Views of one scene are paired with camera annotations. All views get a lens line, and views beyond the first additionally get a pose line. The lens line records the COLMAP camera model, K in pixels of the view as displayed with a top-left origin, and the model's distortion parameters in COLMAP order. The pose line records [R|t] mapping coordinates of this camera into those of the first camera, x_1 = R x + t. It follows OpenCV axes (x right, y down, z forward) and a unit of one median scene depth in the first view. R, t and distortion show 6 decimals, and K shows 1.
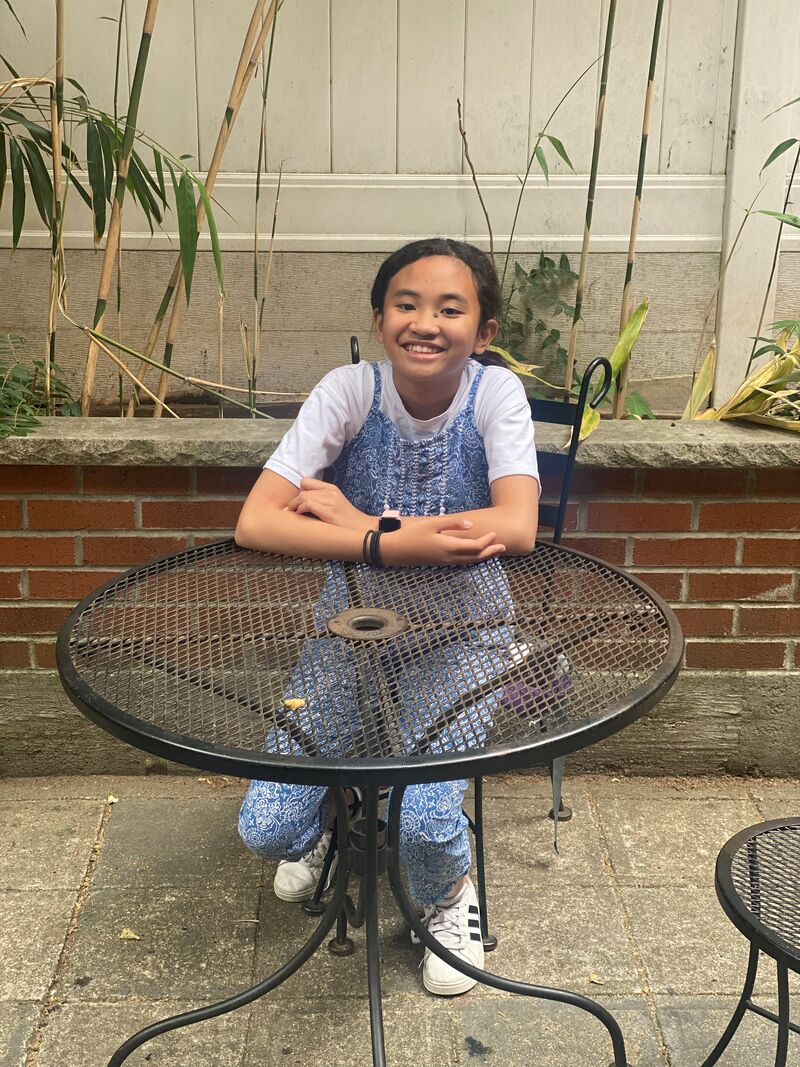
lens RADIAL K [[1573.9, 0, 400.0], [0, 1573.9, 533.5], [0, 0, 1]] dist [0.201203, -0.595482]
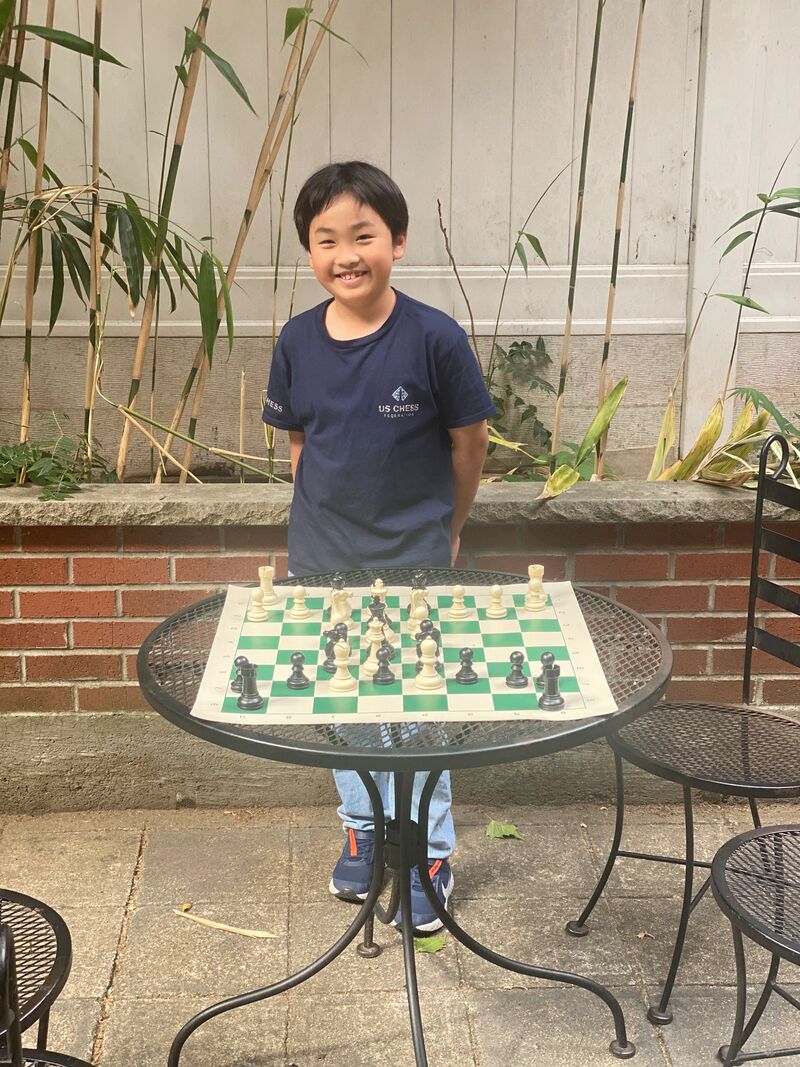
lens RADIAL K [[1597.3, 0, 371.0], [0, 1597.3, 539.8], [0, 0, 1]] dist [0.159285, -0.406249]
pose [[0.999882, -0.010620, 0.011122, -0.037296], [0.011206, 0.998480, -0.053957, 0.029069], [-0.010532, 0.054075, 0.998481, -0.127058]]
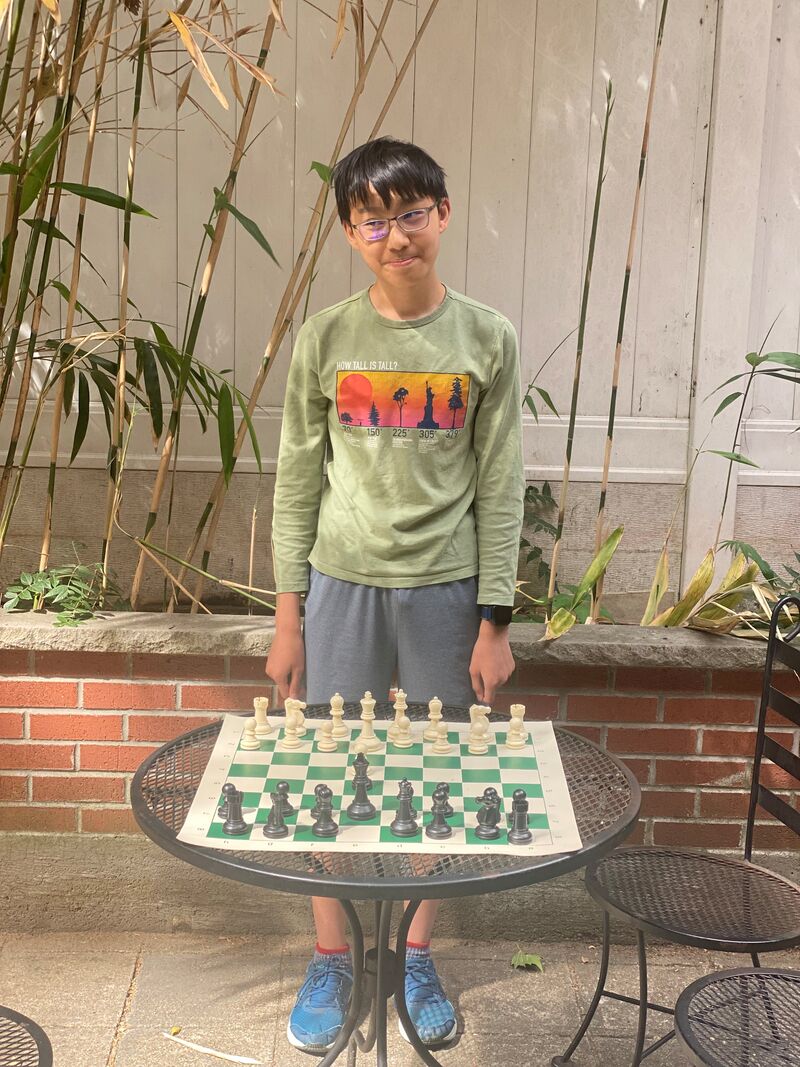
lens RADIAL K [[1607.1, 0, 382.0], [0, 1607.1, 532.4], [0, 0, 1]] dist [0.171228, -0.421798]
pose [[0.999747, 0.021946, -0.004931, -0.013091], [-0.022416, 0.990282, -0.137257, 0.027448], [0.001871, 0.137333, 0.990523, -0.182657]]
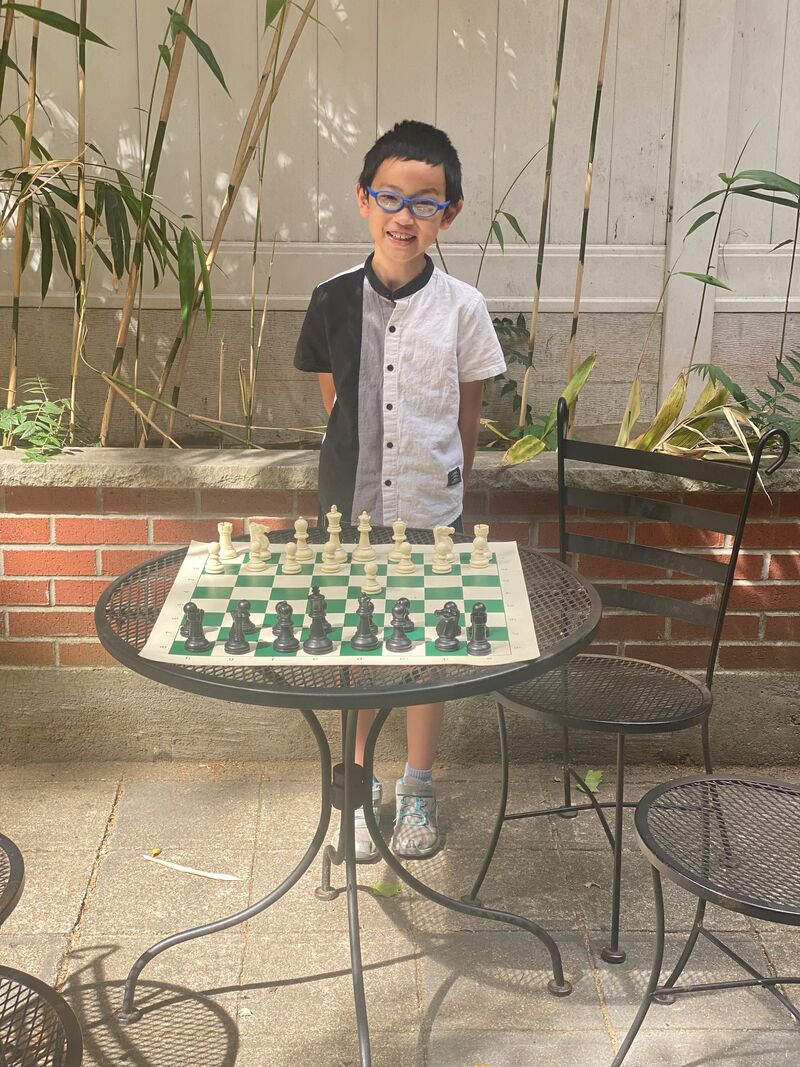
lens RADIAL K [[1607.1, 0, 382.0], [0, 1607.1, 532.4], [0, 0, 1]] dist [0.171228, -0.421798]
pose [[0.999989, 0.003390, -0.003191, 0.008003], [-0.003548, 0.998697, -0.050901, 0.048113], [0.003014, 0.050912, 0.998699, -0.176777]]
